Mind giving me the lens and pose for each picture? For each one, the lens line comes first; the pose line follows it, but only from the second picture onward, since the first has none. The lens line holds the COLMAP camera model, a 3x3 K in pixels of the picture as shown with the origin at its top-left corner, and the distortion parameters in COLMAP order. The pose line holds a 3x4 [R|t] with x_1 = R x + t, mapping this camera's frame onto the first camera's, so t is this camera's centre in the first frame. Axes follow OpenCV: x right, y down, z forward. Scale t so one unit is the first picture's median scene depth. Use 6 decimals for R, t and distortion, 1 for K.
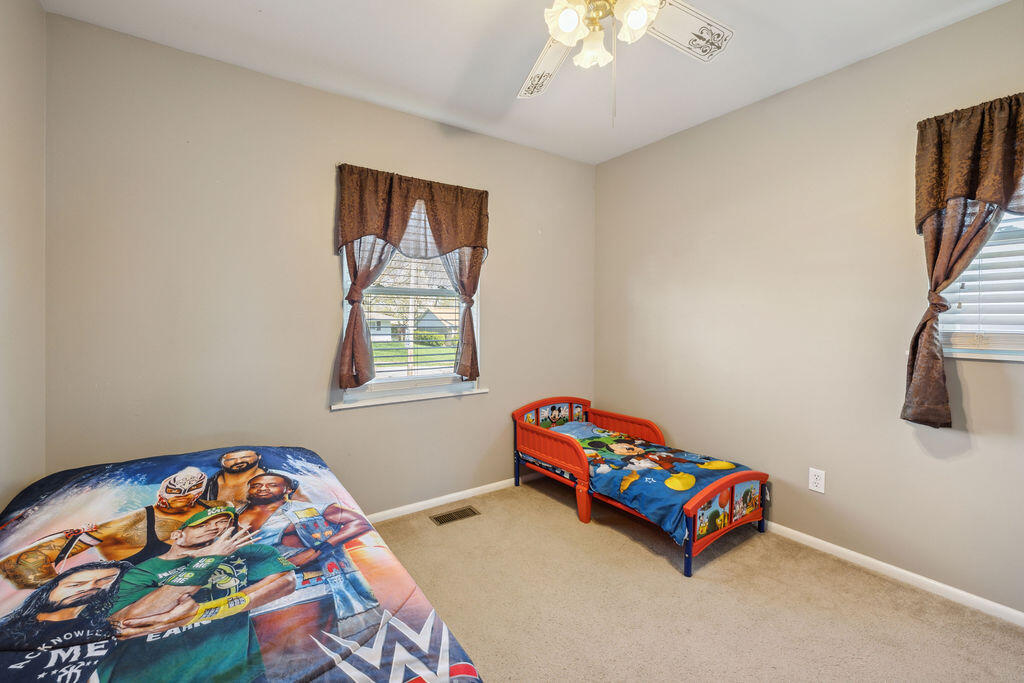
lens RADIAL K [[428.2, 0, 504.5], [0, 428.2, 323.1], [0, 0, 1]] dist [-0.000634, 0.000068]
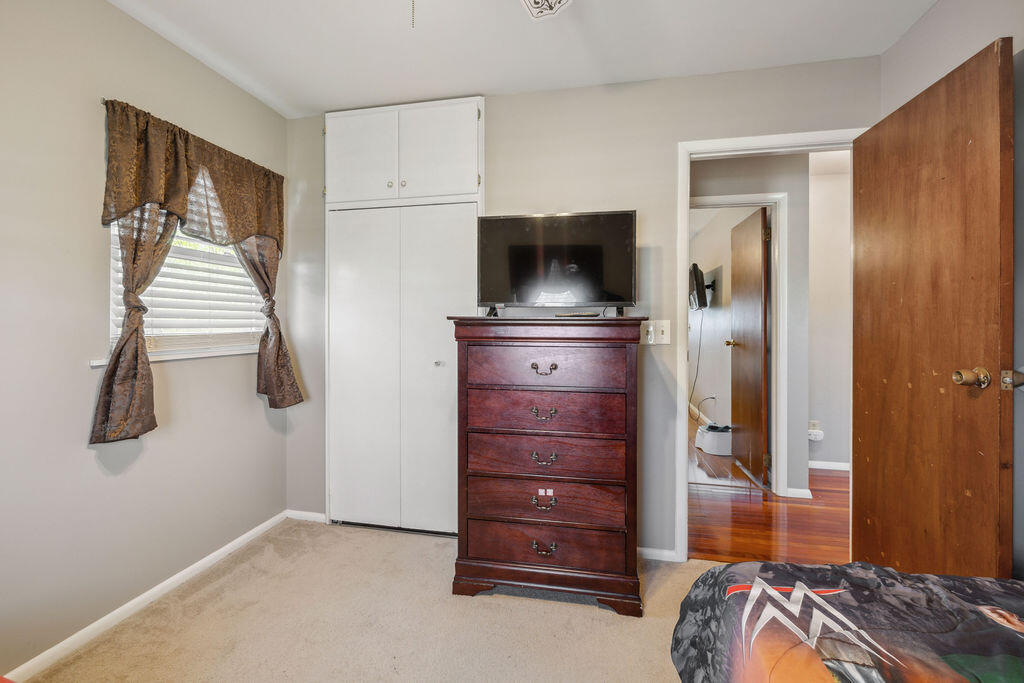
lens RADIAL K [[428.2, 0, 504.5], [0, 428.2, 323.1], [0, 0, 1]] dist [-0.000634, 0.000068]
pose [[-0.672067, -0.001246, 0.740490, -0.367995], [-0.003493, 0.999993, -0.001487, -0.014772], [-0.740482, -0.003585, -0.672066, 1.514555]]
